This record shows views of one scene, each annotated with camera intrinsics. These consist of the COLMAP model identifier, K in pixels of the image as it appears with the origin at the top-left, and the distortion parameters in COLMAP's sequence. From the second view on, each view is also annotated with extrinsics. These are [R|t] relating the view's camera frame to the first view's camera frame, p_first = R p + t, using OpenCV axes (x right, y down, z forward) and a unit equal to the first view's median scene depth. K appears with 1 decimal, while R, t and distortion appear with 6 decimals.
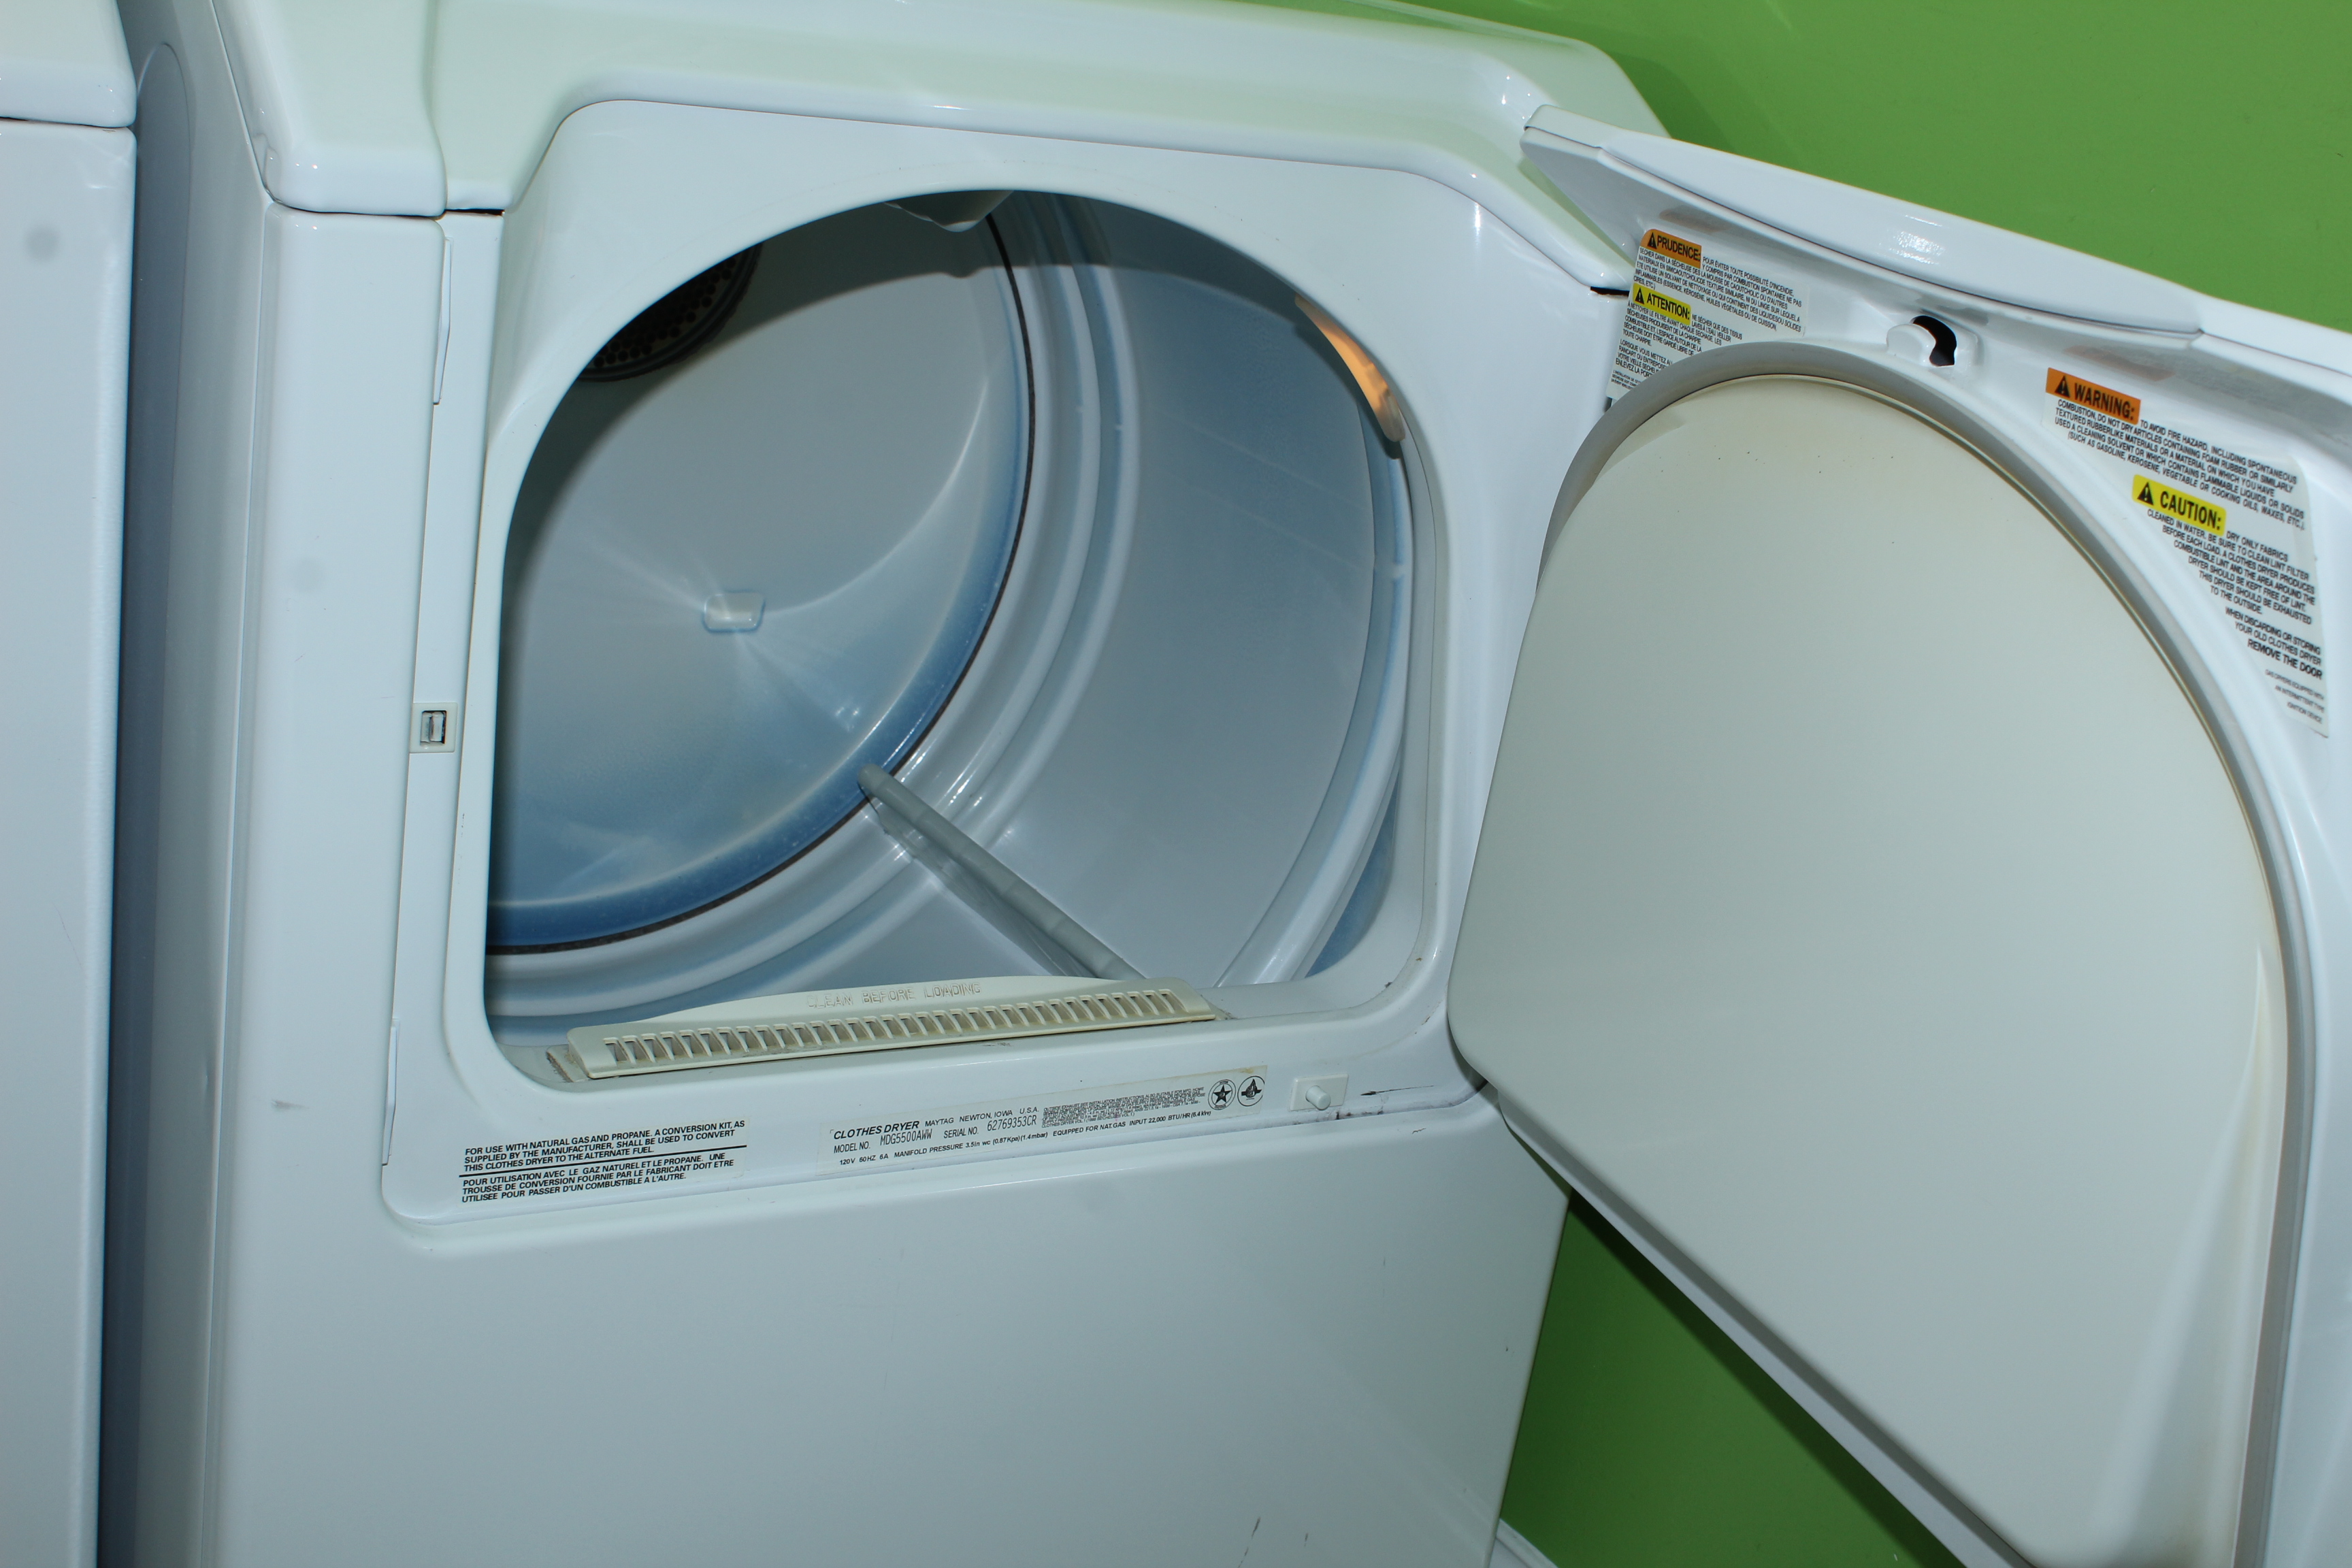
lens RADIAL K [[1882.1, 0, 1175.2], [0, 1882.1, 787.5], [0, 0, 1]] dist [-0.001760, 0.002047]
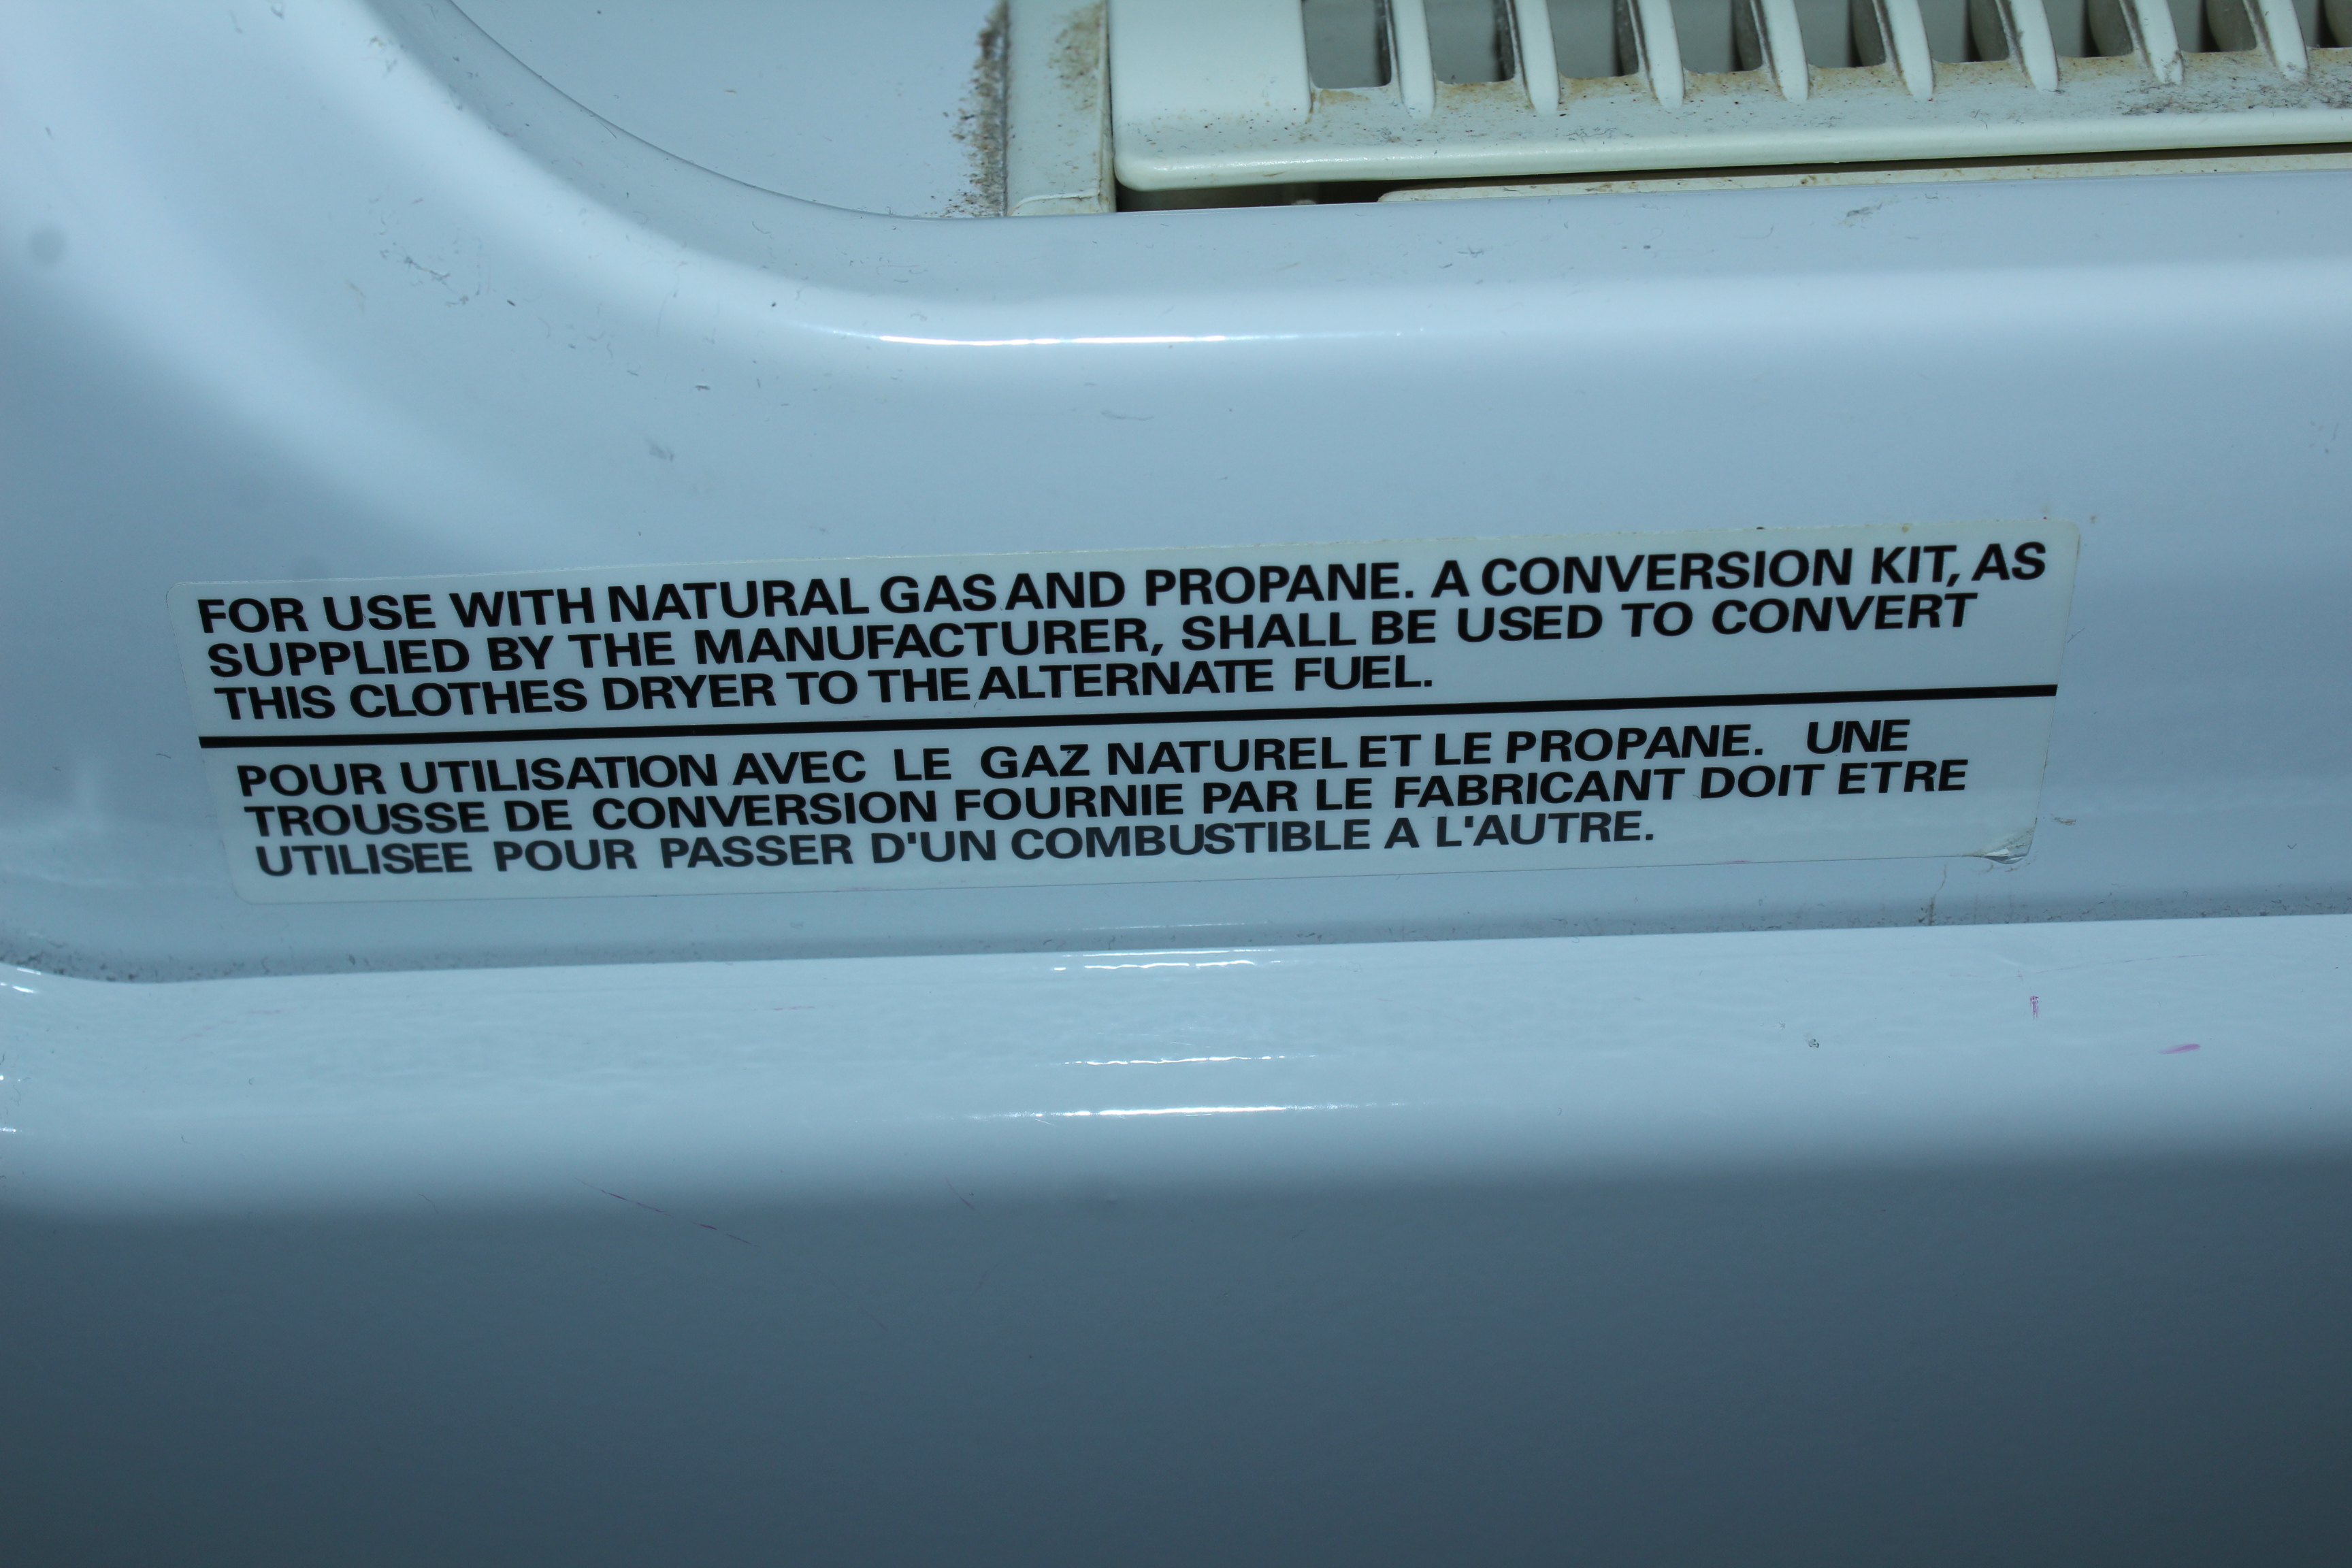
lens RADIAL K [[3219.6, 0, 1176.6], [0, 3219.6, 783.4], [0, 0, 1]] dist [-0.002751, 0.000000]
pose [[0.795001, 0.218540, -0.565874, -0.137369], [0.026722, 0.919327, 0.392586, 0.092864], [0.606019, -0.327227, 0.725026, 0.792602]]
